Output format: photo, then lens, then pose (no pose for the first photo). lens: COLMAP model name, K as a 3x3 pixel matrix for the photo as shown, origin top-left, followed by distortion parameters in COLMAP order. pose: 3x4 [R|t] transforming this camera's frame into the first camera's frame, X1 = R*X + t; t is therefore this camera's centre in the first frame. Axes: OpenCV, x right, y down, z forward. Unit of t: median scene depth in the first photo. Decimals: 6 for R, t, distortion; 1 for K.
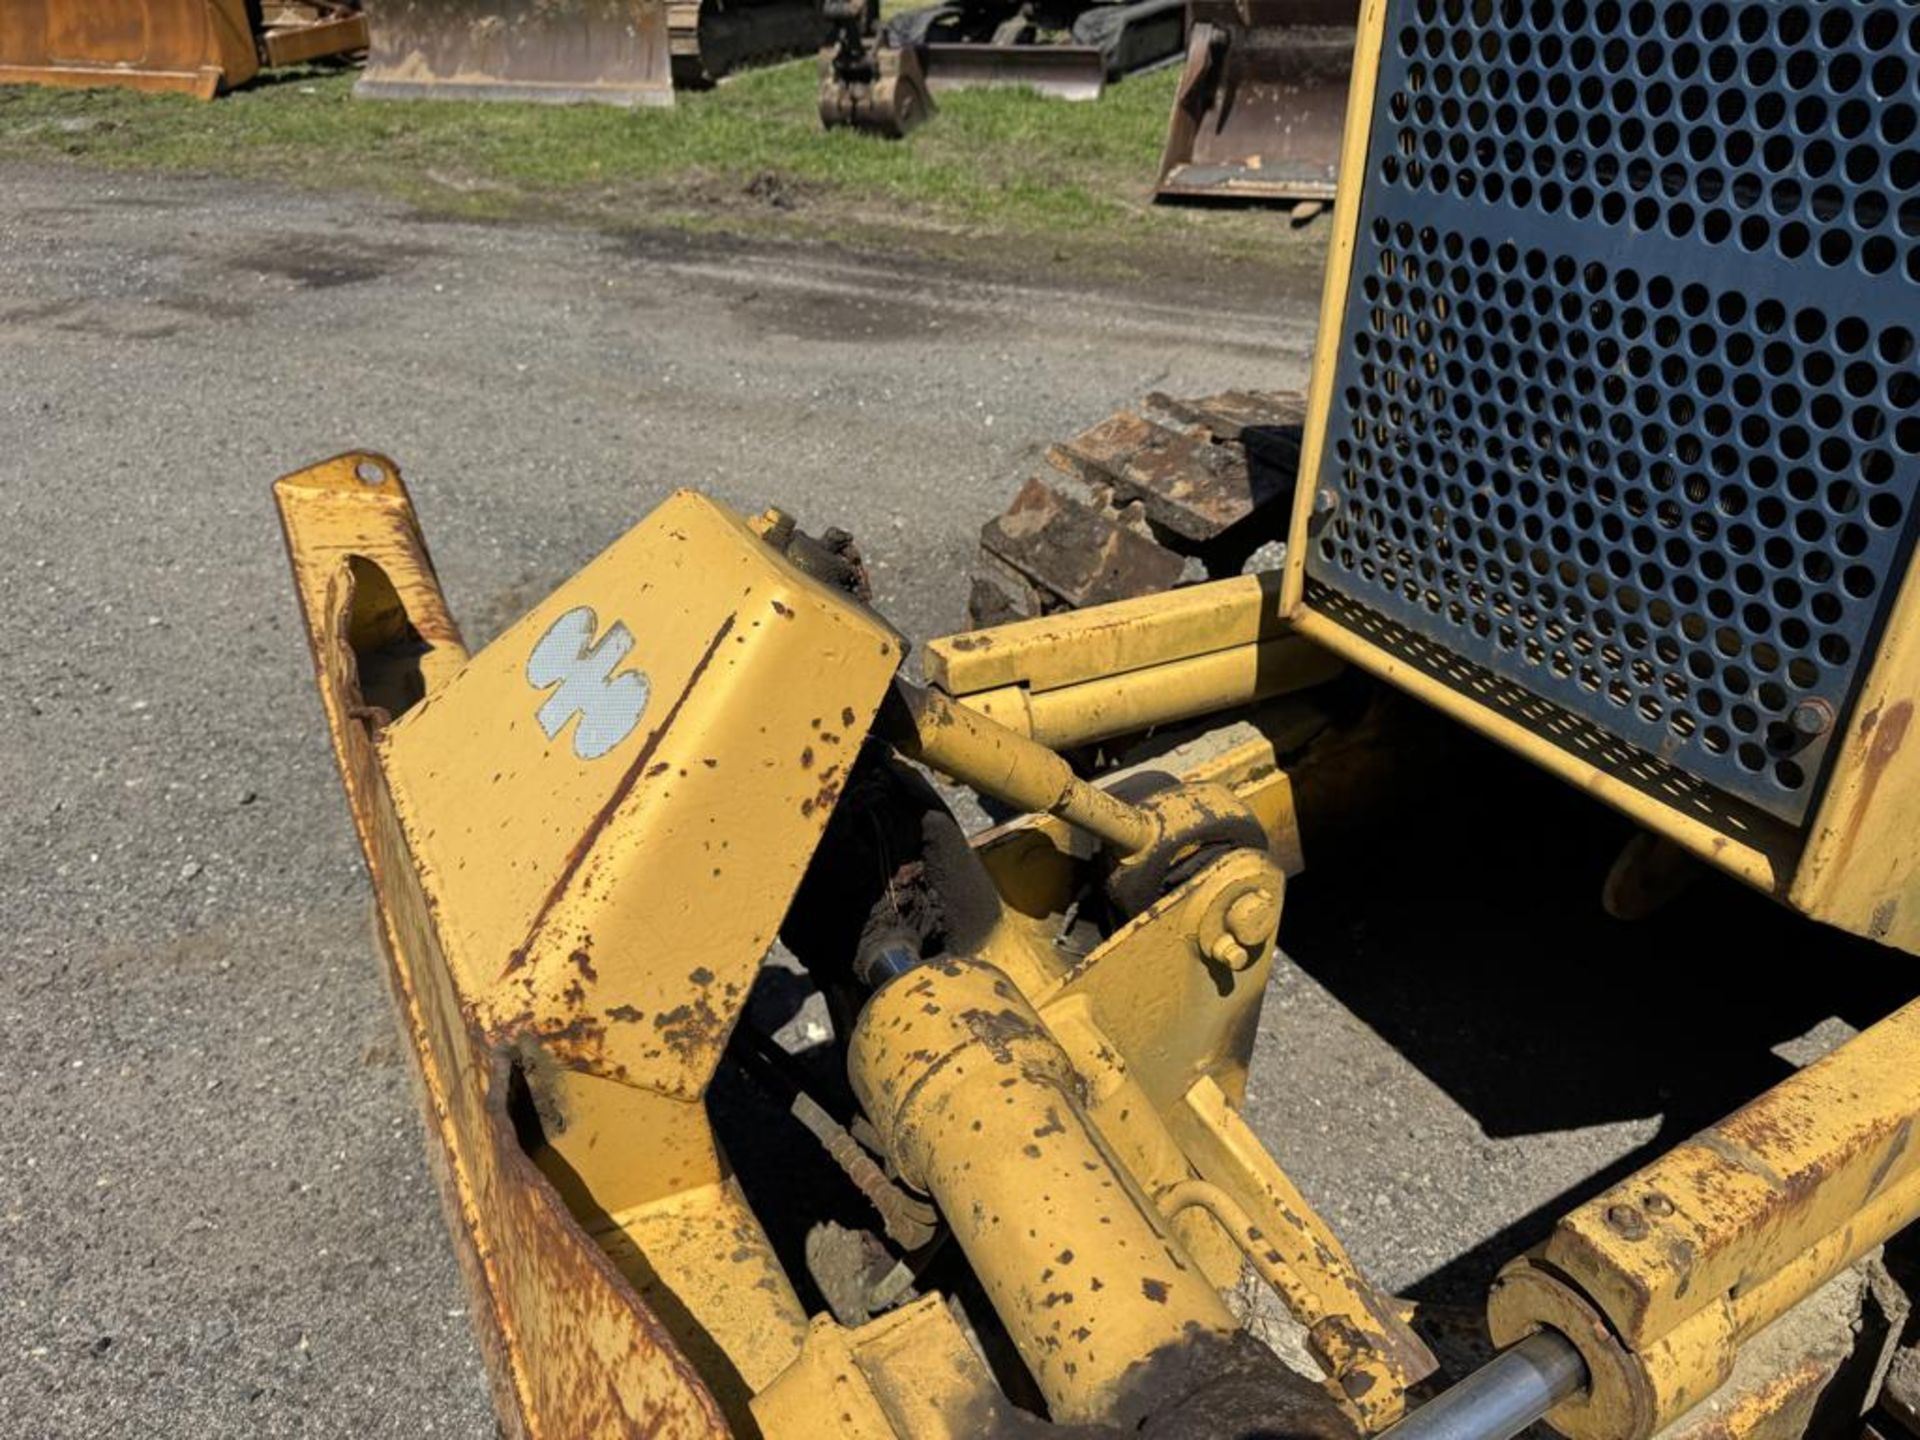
lens RADIAL K [[1338.5, 0, 960.0], [0, 1338.5, 720.0], [0, 0, 1]] dist [0.069624, -0.094316]
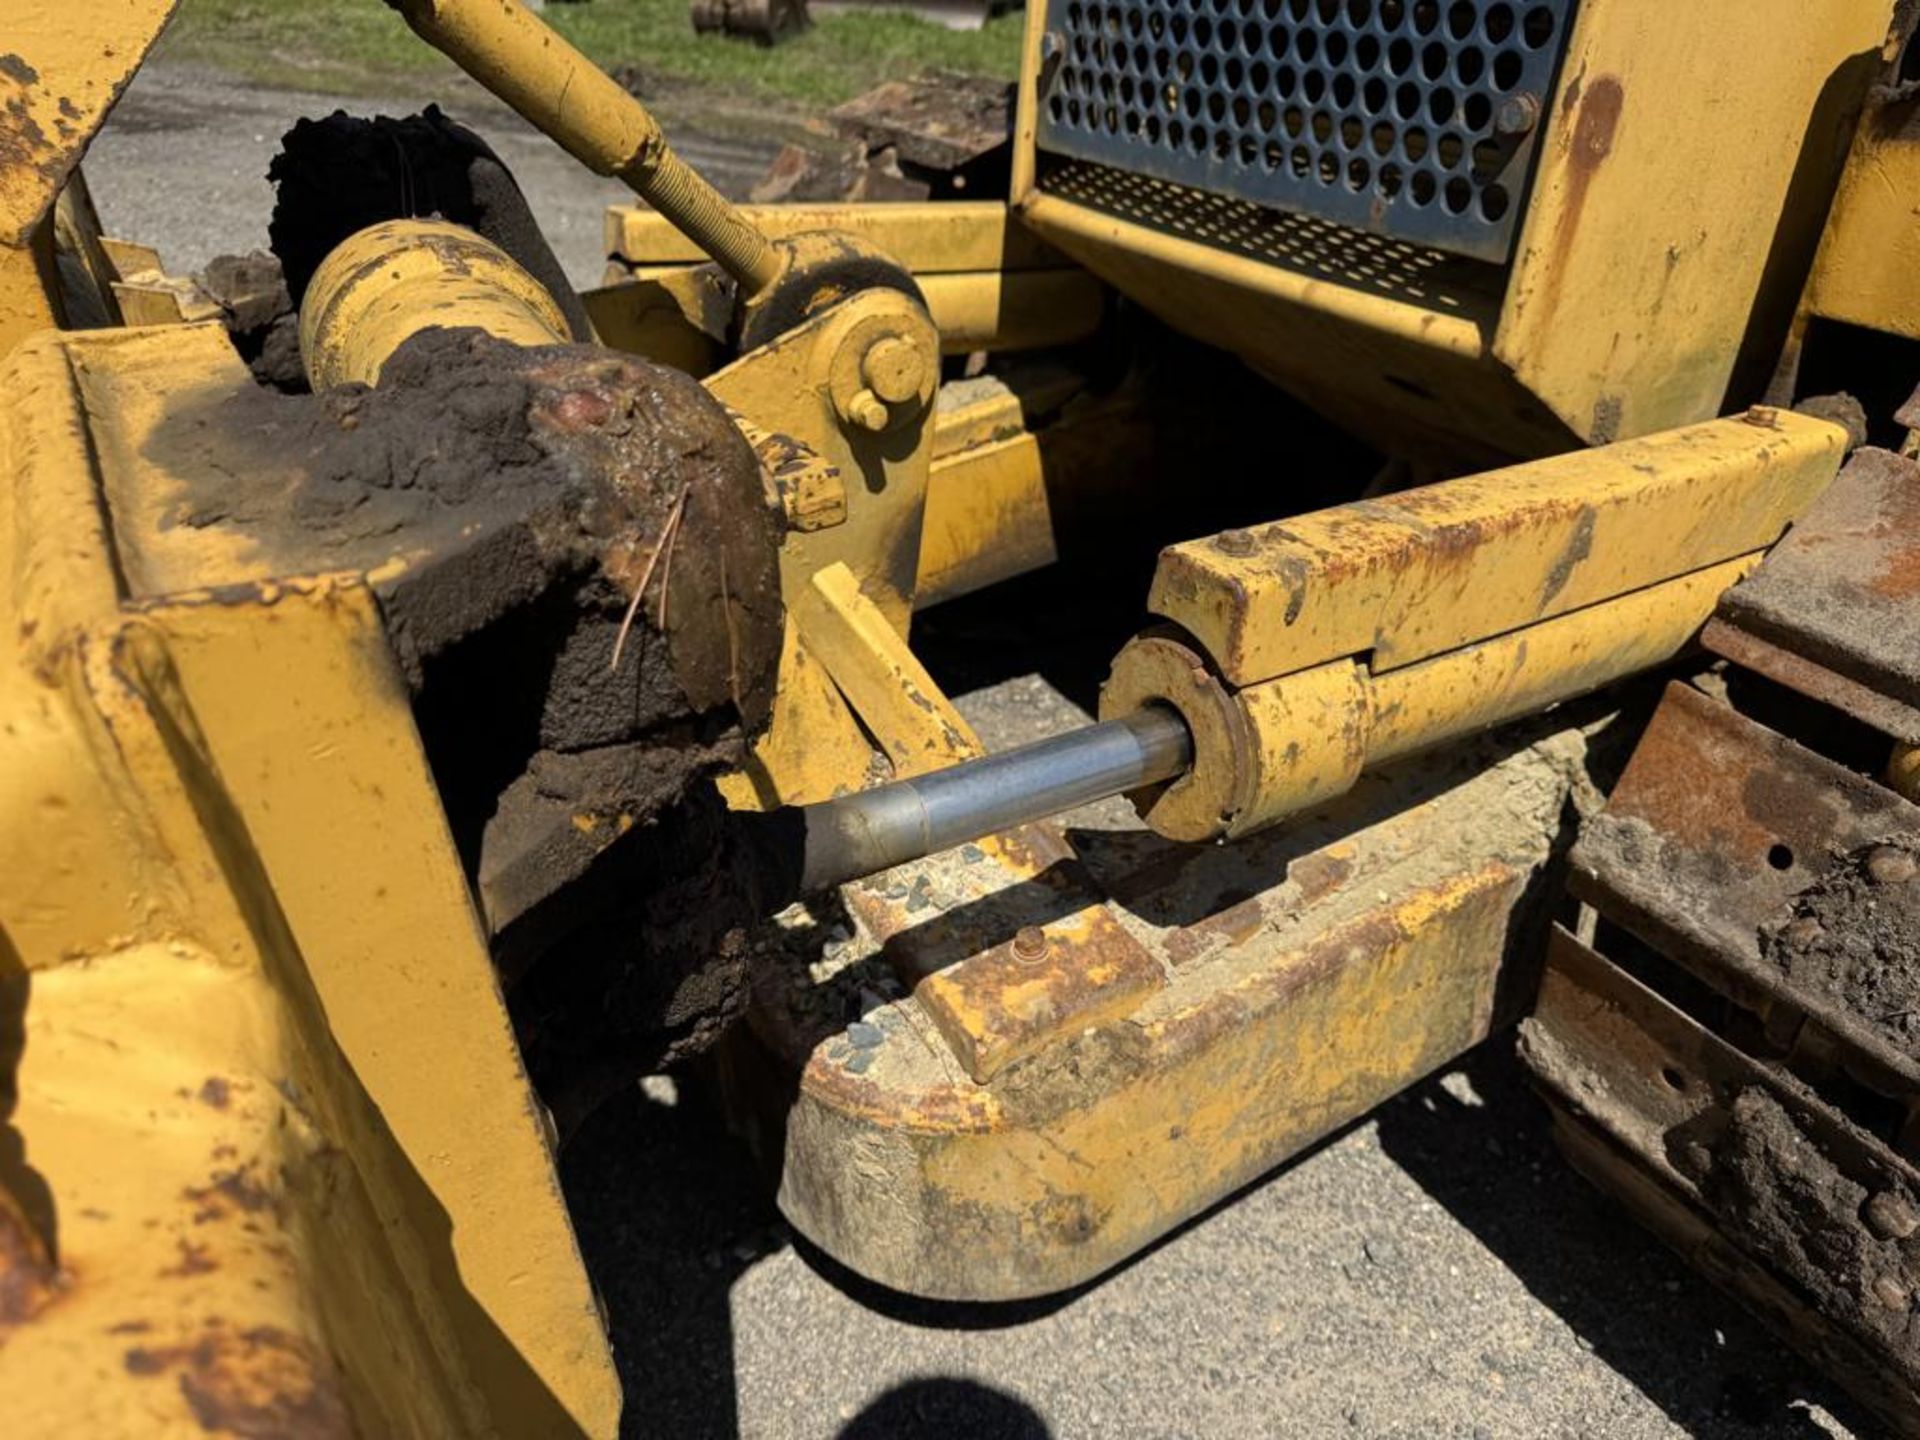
lens RADIAL K [[1338.5, 0, 960.0], [0, 1338.5, 720.0], [0, 0, 1]] dist [0.069624, -0.094316]
pose [[0.996423, 0.028921, 0.079398, 0.198901], [-0.029149, 0.999574, 0.001713, 0.370501], [-0.079314, -0.004021, 0.996842, 0.143679]]
